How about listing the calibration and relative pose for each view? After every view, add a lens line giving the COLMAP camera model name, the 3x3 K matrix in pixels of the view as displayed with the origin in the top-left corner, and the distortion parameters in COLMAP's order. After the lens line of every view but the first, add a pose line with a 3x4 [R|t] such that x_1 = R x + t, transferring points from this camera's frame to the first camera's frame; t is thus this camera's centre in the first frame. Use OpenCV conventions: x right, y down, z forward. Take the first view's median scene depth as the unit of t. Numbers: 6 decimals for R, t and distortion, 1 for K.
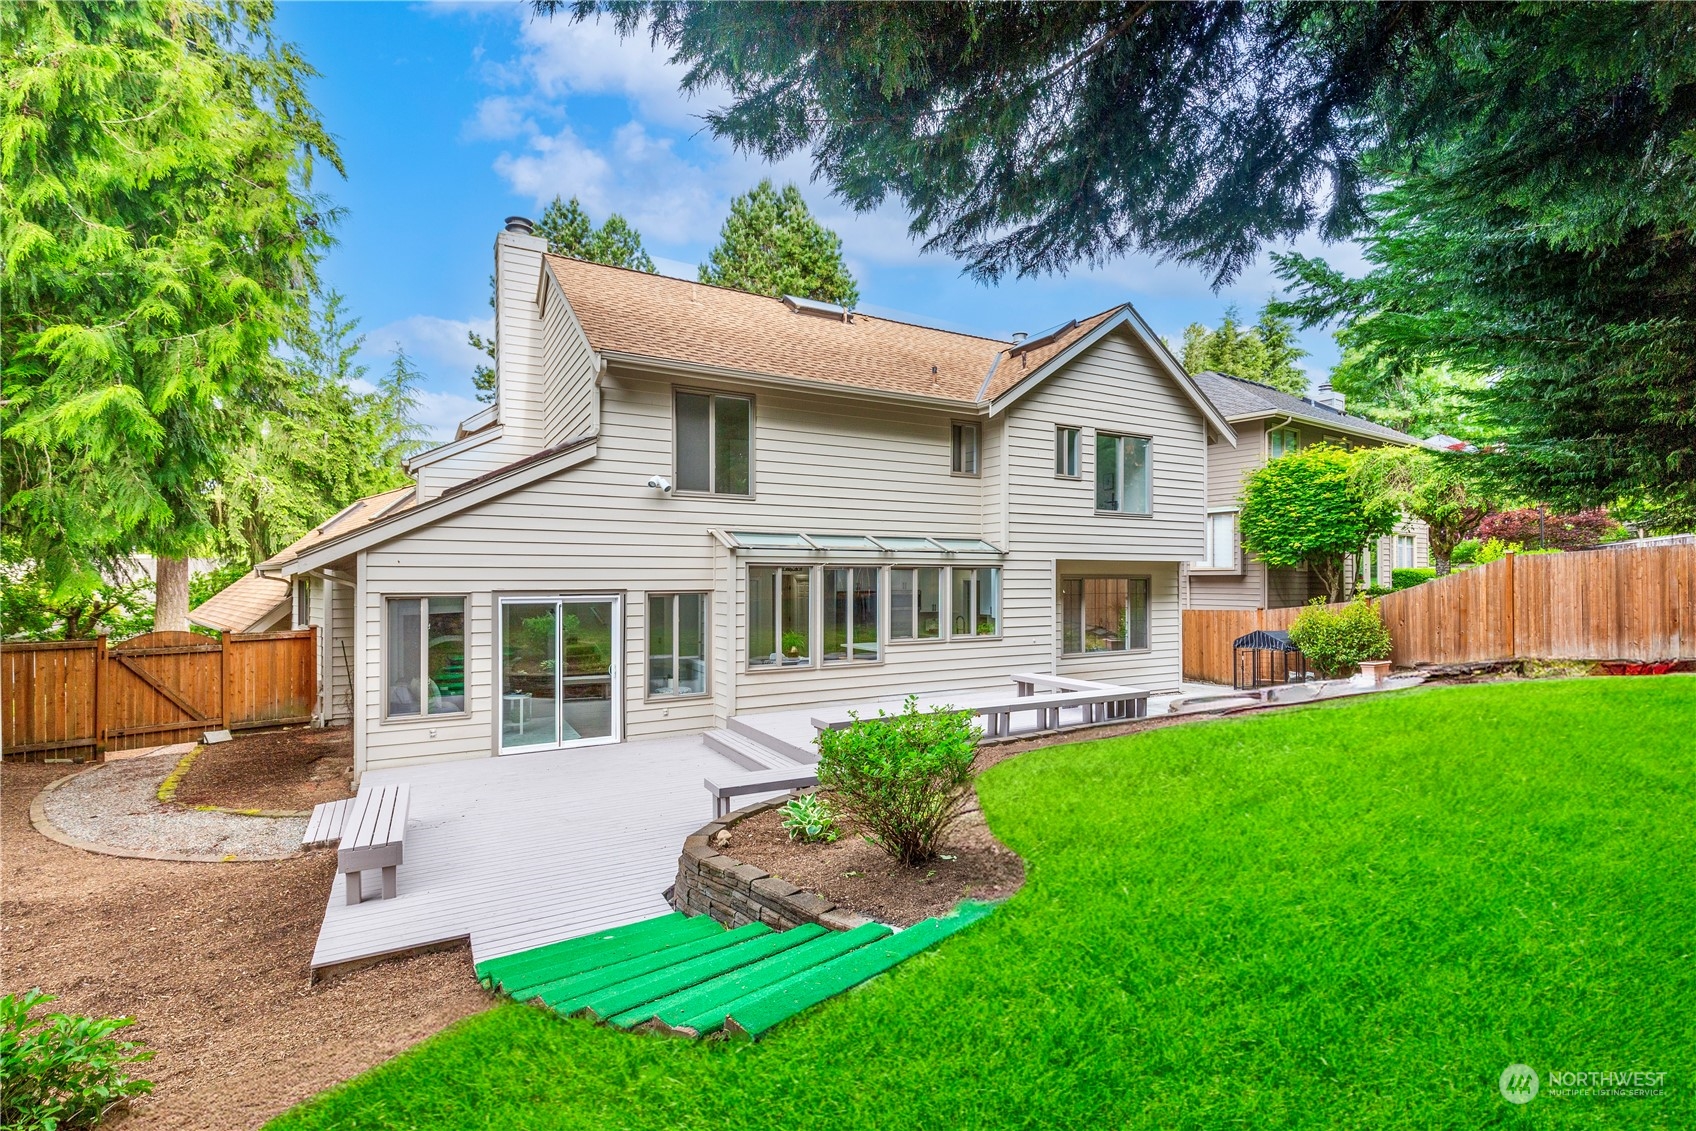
lens RADIAL K [[761.7, 0, 841.9], [0, 761.7, 571.2], [0, 0, 1]] dist [0.004562, -0.000575]
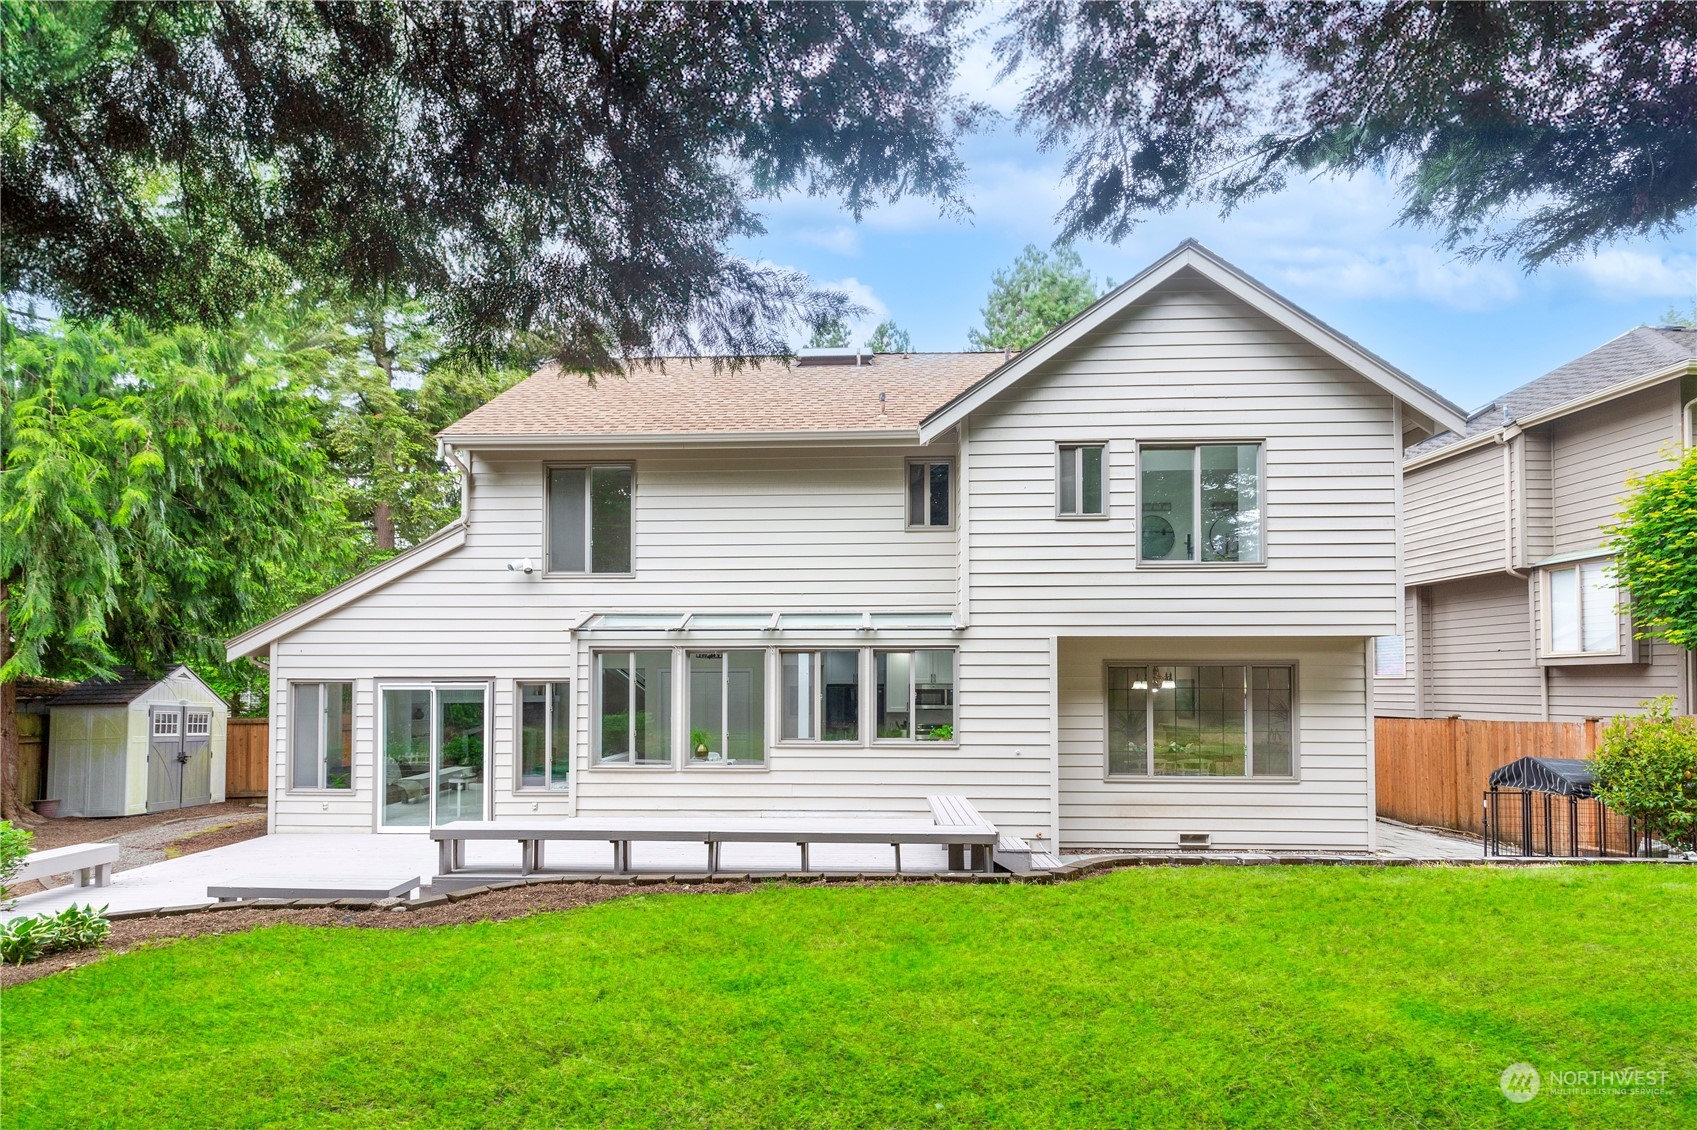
lens RADIAL K [[762.2, 0, 816.3], [0, 762.2, 664.5], [0, 0, 1]] dist [0.004562, -0.000575]
pose [[0.857632, -0.011122, -0.514144, 0.462251], [0.004200, 0.999884, -0.014624, 0.019664], [0.514247, 0.010383, 0.857579, 0.302170]]
